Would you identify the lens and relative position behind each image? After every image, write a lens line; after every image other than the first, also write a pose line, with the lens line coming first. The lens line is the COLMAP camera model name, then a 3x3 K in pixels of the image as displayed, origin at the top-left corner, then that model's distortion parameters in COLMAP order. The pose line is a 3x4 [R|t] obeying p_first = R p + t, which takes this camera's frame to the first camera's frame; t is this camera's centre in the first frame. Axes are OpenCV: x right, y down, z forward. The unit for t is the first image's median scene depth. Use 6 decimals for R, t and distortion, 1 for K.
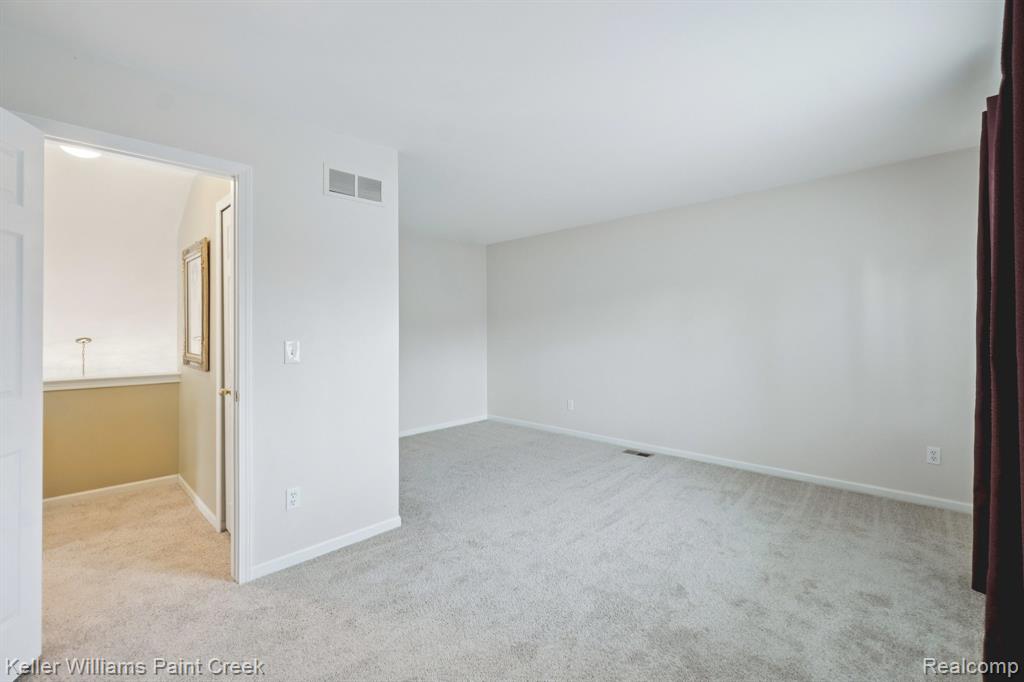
lens RADIAL K [[446.0, 0, 514.2], [0, 446.0, 333.0], [0, 0, 1]] dist [-0.000258, -0.000128]
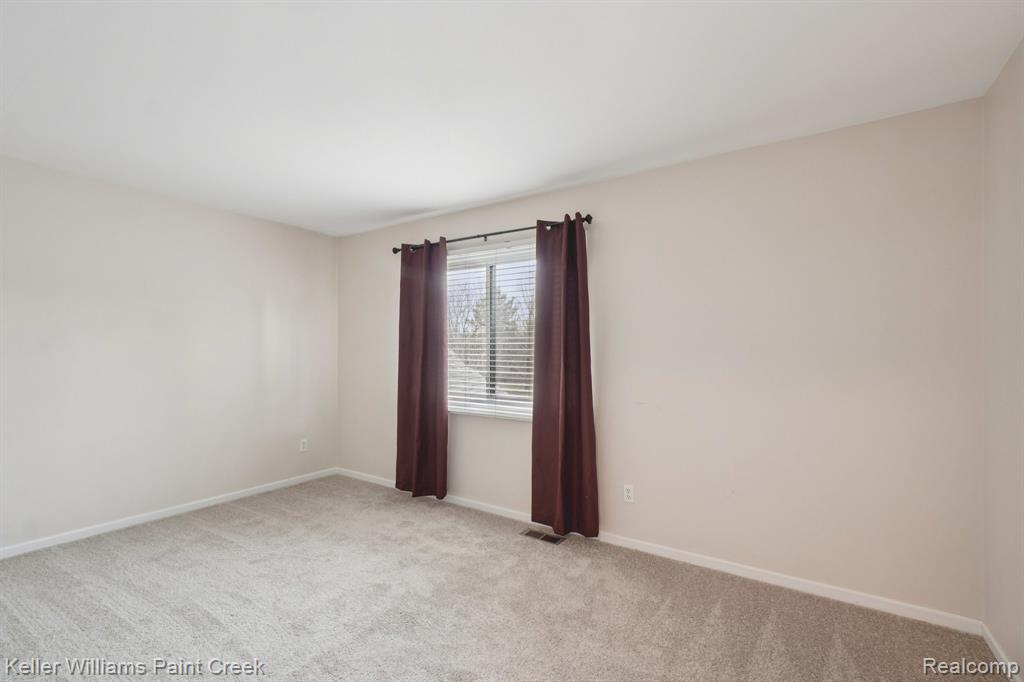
lens RADIAL K [[446.0, 0, 514.7], [0, 446.0, 343.8], [0, 0, 1]] dist [-0.000258, -0.000128]
pose [[-0.171674, 0.028042, 0.984755, -0.568665], [0.010605, 0.999589, -0.026616, 0.002639], [-0.985097, 0.005874, -0.171901, 0.606979]]
